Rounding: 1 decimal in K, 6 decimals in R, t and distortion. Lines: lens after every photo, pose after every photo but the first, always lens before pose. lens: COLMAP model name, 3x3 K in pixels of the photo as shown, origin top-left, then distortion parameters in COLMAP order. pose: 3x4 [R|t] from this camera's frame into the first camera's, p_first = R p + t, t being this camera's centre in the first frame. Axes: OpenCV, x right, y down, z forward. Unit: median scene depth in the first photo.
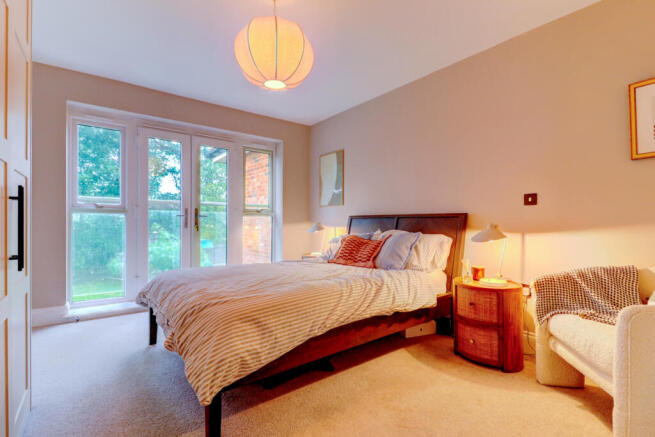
lens RADIAL K [[301.9, 0, 327.5], [0, 301.9, 218.5], [0, 0, 1]] dist [0.002927, -0.013517]
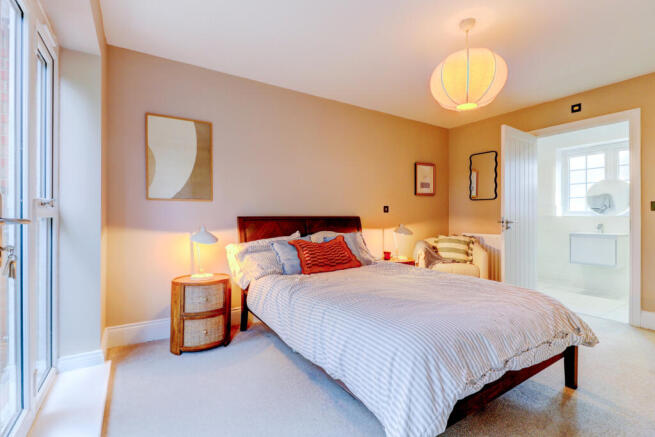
lens RADIAL K [[301.9, 0, 327.5], [0, 301.9, 218.5], [0, 0, 1]] dist [0.002927, -0.013517]
pose [[0.092174, 0.006616, 0.995721, -0.688723], [-0.001595, 0.999978, -0.006496, 0.001469], [-0.995742, -0.000989, 0.092183, 0.725298]]
